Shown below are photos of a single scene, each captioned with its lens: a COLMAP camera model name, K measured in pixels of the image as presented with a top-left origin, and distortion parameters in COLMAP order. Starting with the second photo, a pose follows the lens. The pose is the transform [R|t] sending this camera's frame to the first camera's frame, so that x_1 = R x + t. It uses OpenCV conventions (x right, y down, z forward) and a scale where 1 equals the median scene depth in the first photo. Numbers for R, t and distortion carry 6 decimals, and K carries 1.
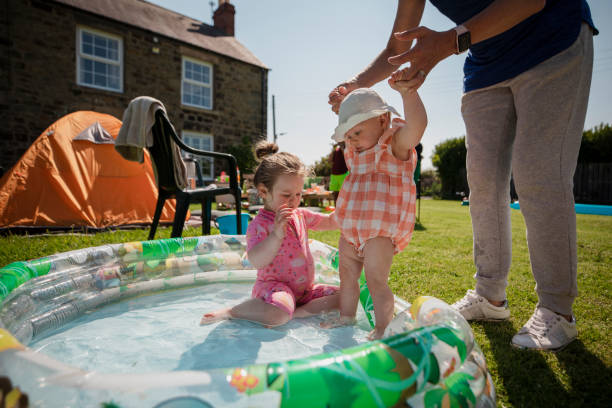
lens RADIAL K [[339.4, 0, 307.0], [0, 339.4, 202.0], [0, 0, 1]] dist [-0.003073, 0.002442]
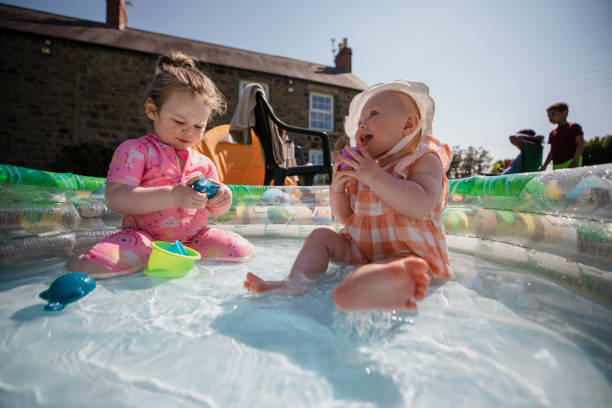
lens RADIAL K [[270.0, 0, 312.4], [0, 270.0, 208.9], [0, 0, 1]] dist [-0.038969, 0.005972]
pose [[0.926950, -0.003759, -0.375167, 0.022618], [-0.008508, 0.999482, -0.031036, 0.051572], [0.375089, 0.031960, 0.926437, 0.093307]]
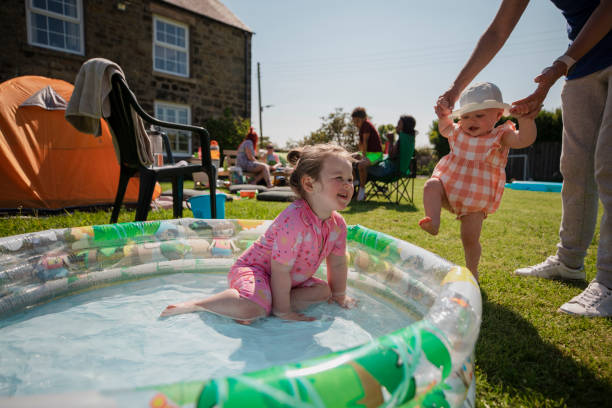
lens RADIAL K [[362.4, 0, 318.3], [0, 362.4, 202.4], [0, 0, 1]] dist [-0.003772, 0.003012]
pose [[0.998401, 0.000395, 0.056529, 0.010014], [-0.003720, 0.998266, 0.058740, -0.000368], [-0.056407, -0.058856, 0.996672, 0.011383]]
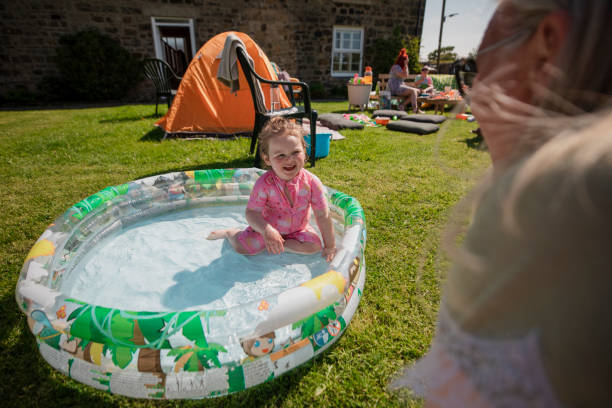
lens RADIAL K [[322.3, 0, 321.0], [0, 322.3, 196.7], [0, 0, 1]] dist [-0.033656, 0.001126]
pose [[0.877789, 0.172027, -0.447094, 0.147544], [-0.011507, 0.940600, 0.339321, -0.060581], [0.478909, -0.292707, 0.827628, 0.026321]]
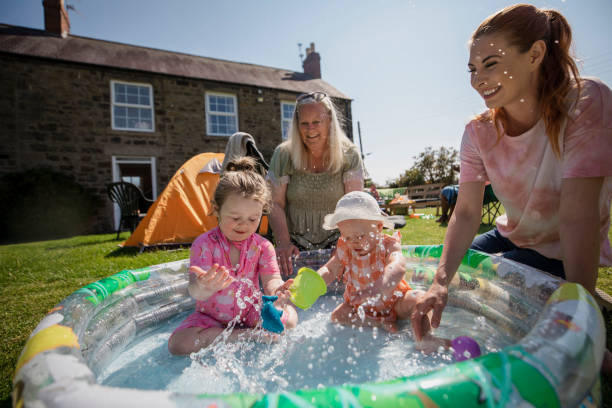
lens RADIAL K [[291.9, 0, 319.5], [0, 291.9, 205.7], [0, 0, 1]] dist [-0.038243, 0.008138]
pose [[0.962273, -0.075011, -0.261543, 0.020362], [0.066494, 0.996933, -0.041276, 0.004946], [0.263837, 0.022328, 0.964309, 0.030015]]
